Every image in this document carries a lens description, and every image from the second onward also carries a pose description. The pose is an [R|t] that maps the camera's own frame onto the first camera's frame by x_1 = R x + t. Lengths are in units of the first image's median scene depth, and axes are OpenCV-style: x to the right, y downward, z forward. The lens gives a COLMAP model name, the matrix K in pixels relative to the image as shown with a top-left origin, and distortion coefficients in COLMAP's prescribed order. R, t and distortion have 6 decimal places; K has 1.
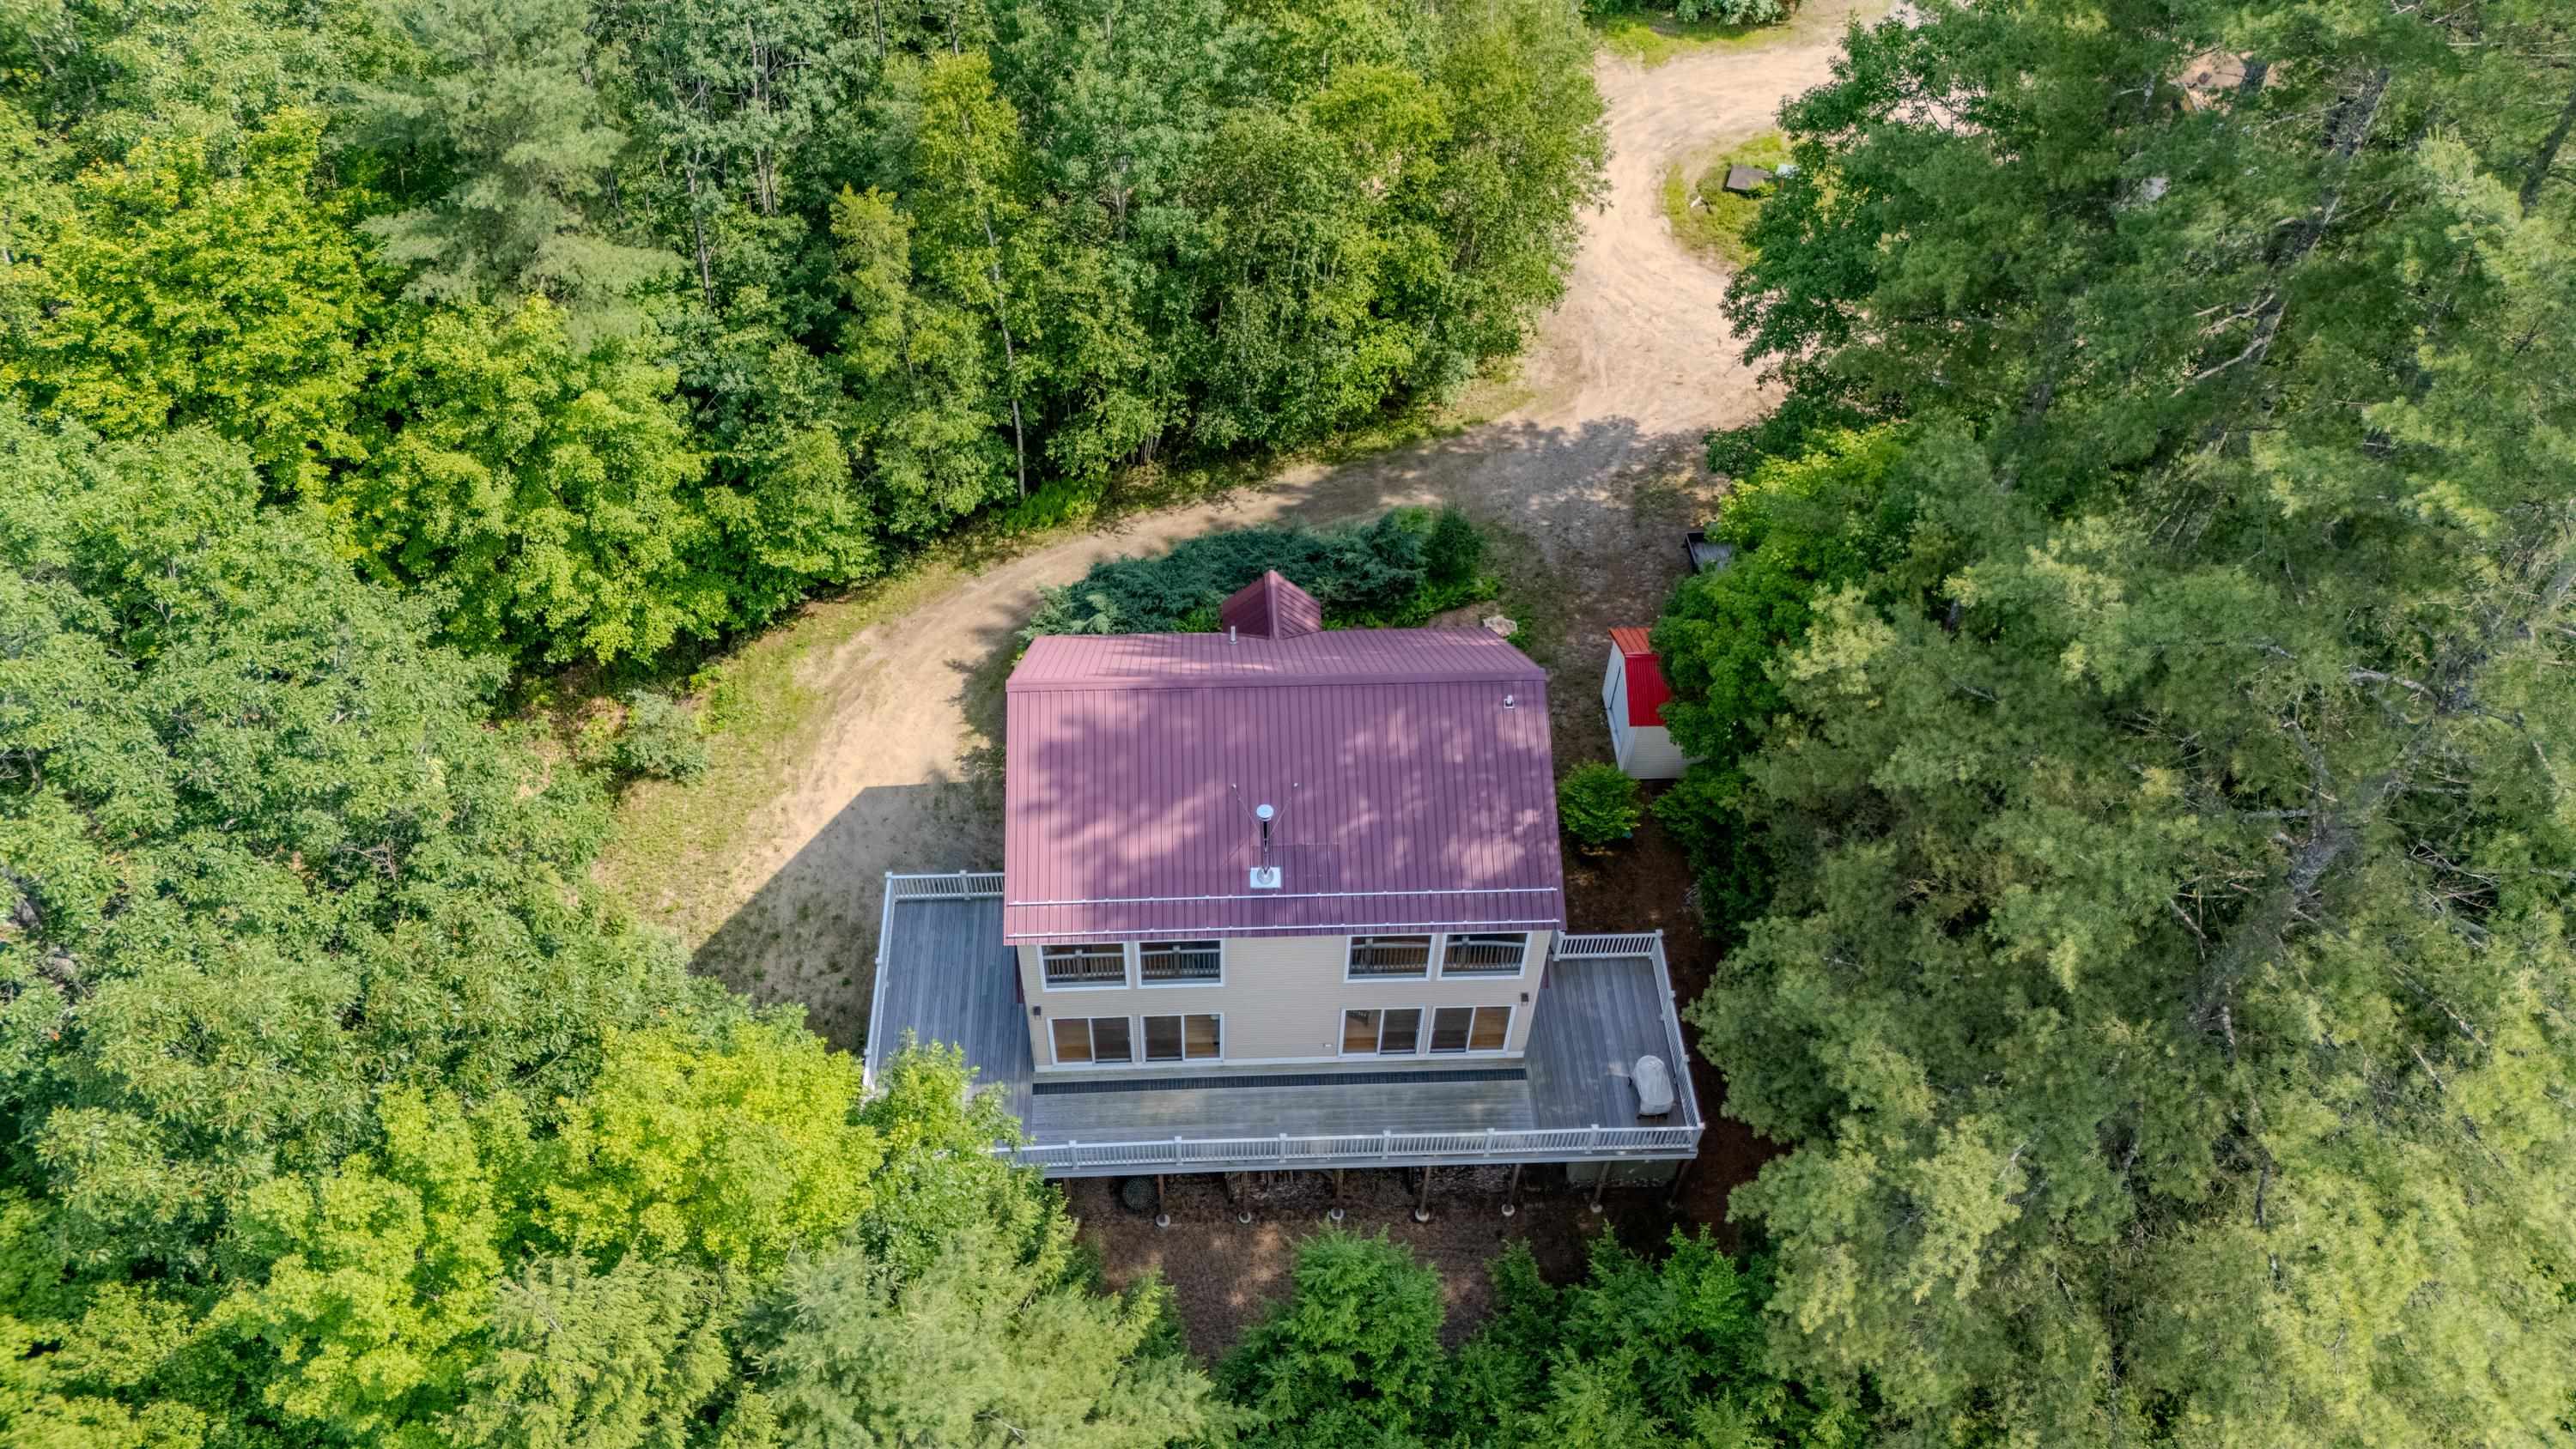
lens RADIAL K [[1889.1, 0, 1279.8], [0, 1889.1, 720.7], [0, 0, 1]] dist [0.073082, -0.074957]
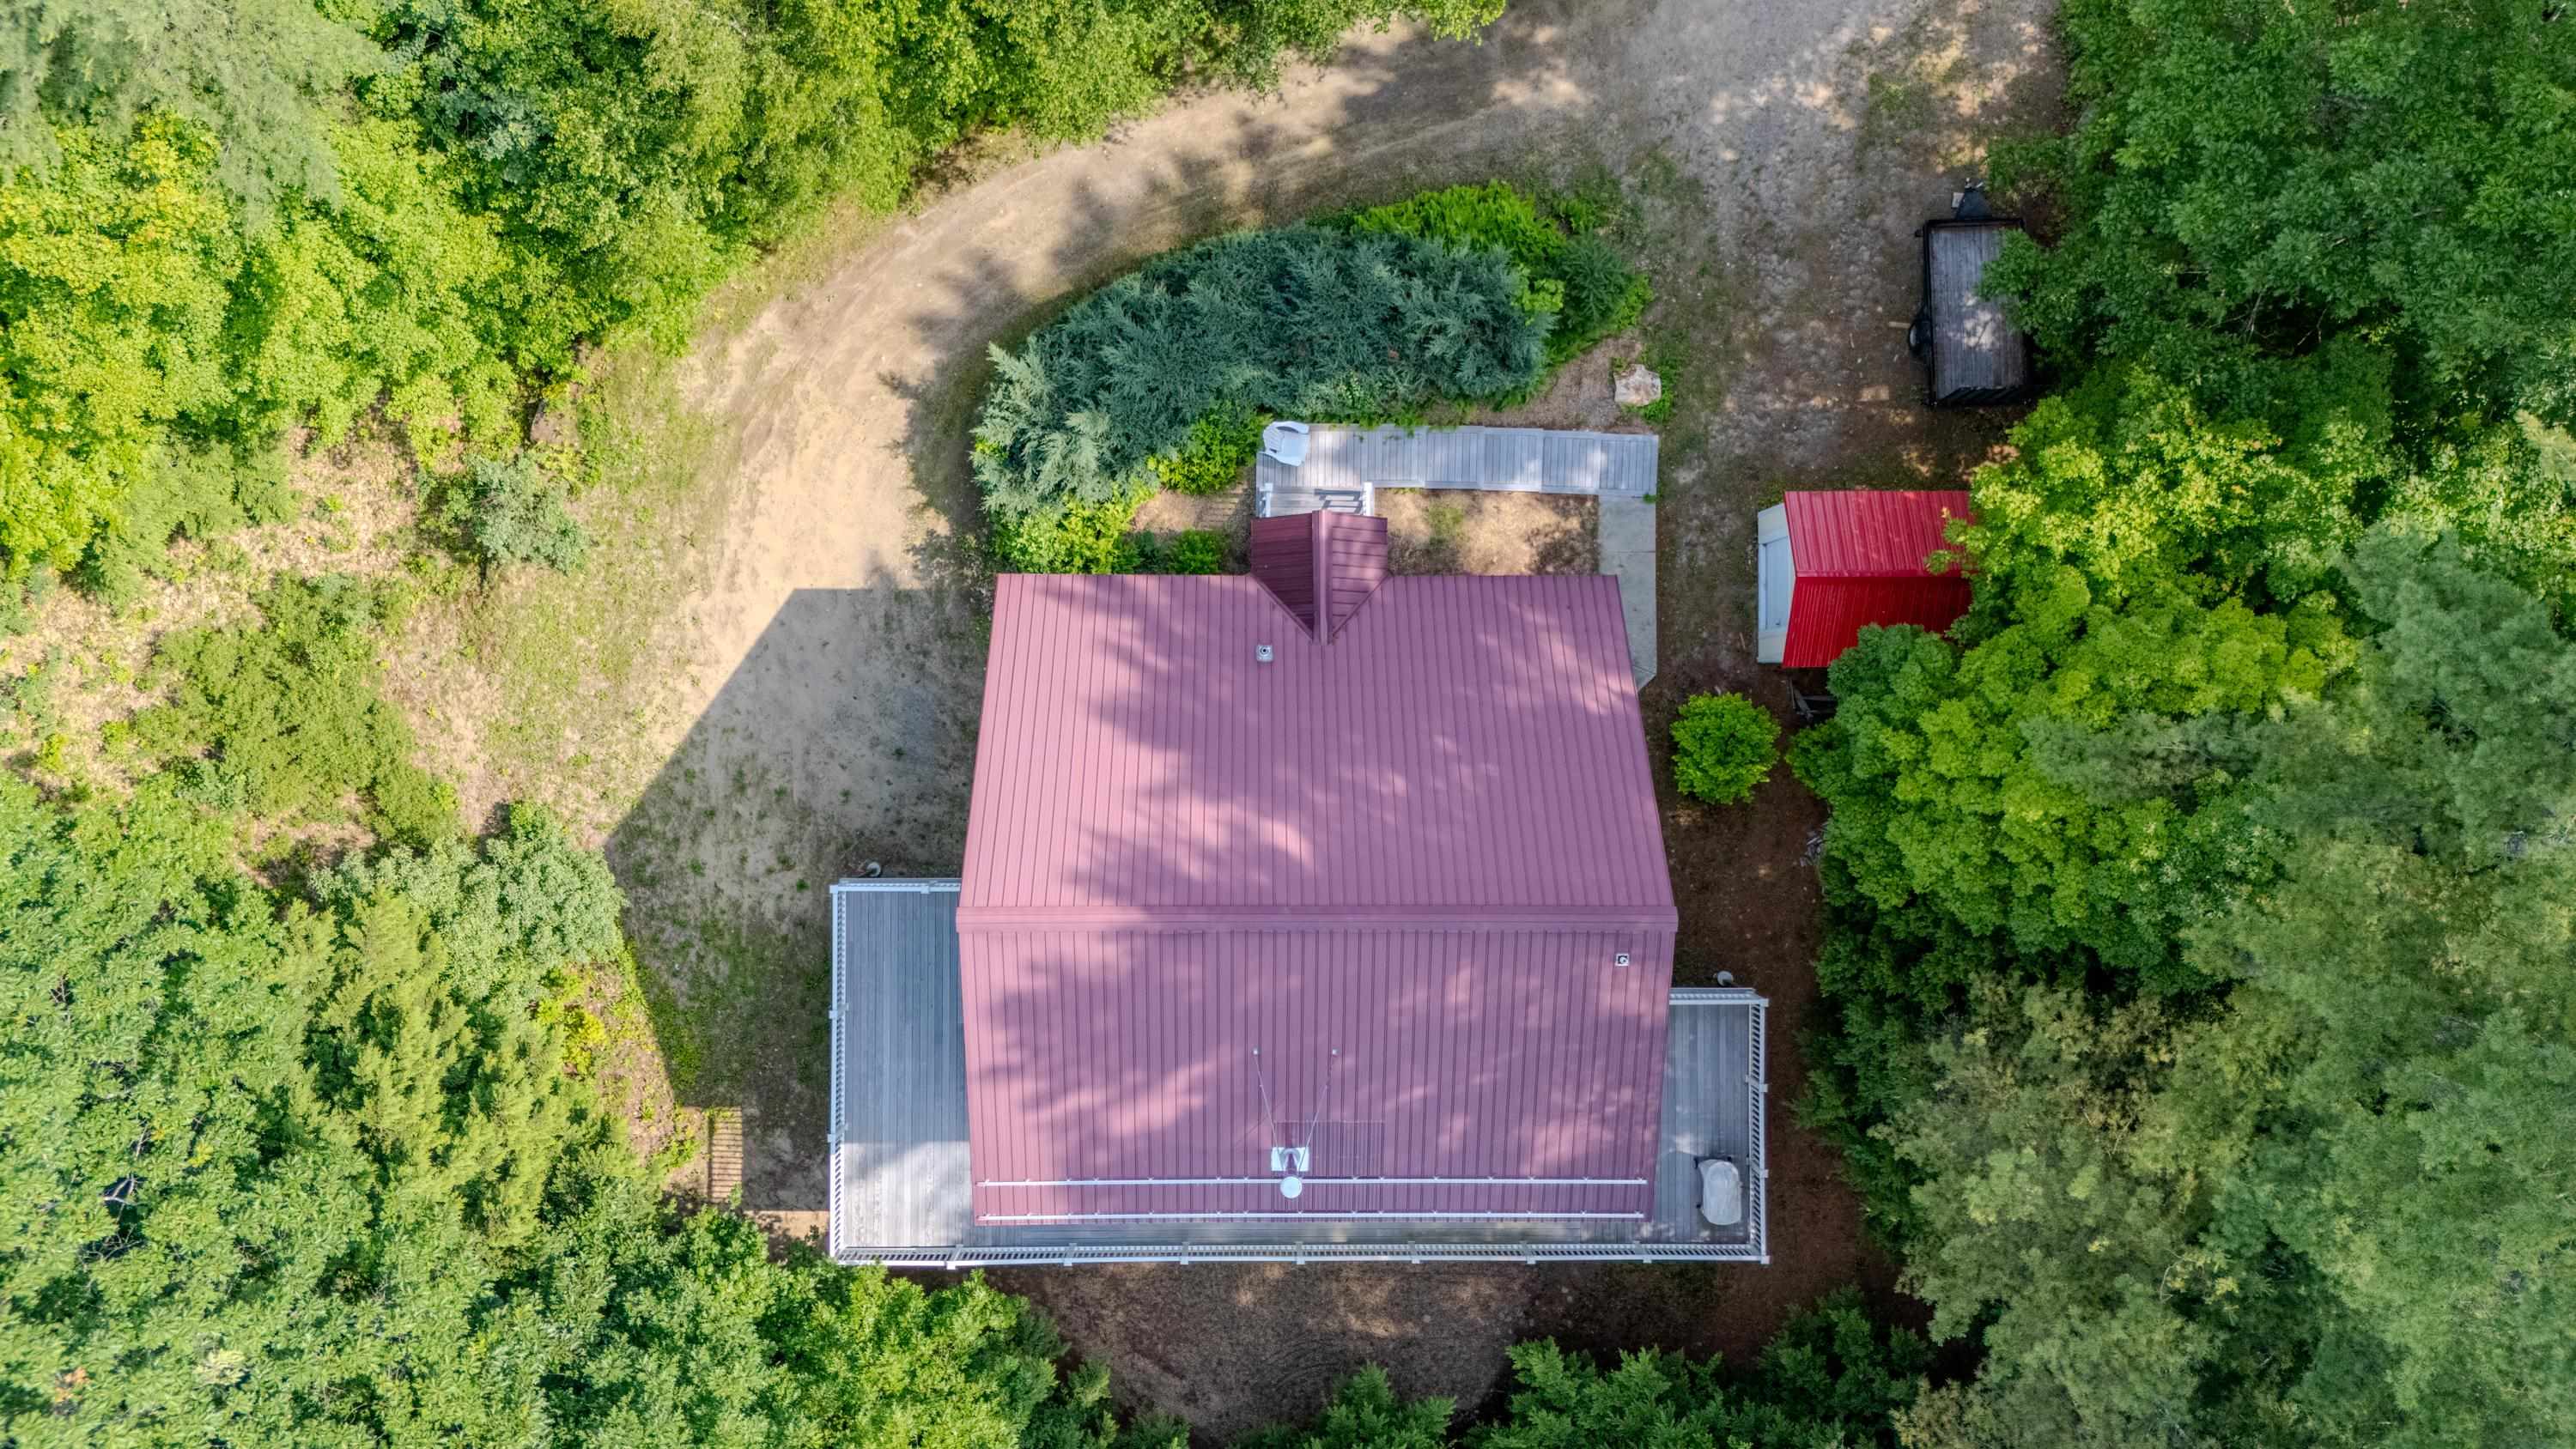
lens RADIAL K [[1825.8, 0, 1288.0], [0, 1825.8, 724.5], [0, 0, 1]] dist [0.064636, -0.161930]
pose [[0.998997, 0.044710, -0.002371, -0.010403], [-0.032268, 0.755692, 0.654132, -0.427259], [0.031038, -0.653399, 0.756377, 0.398454]]
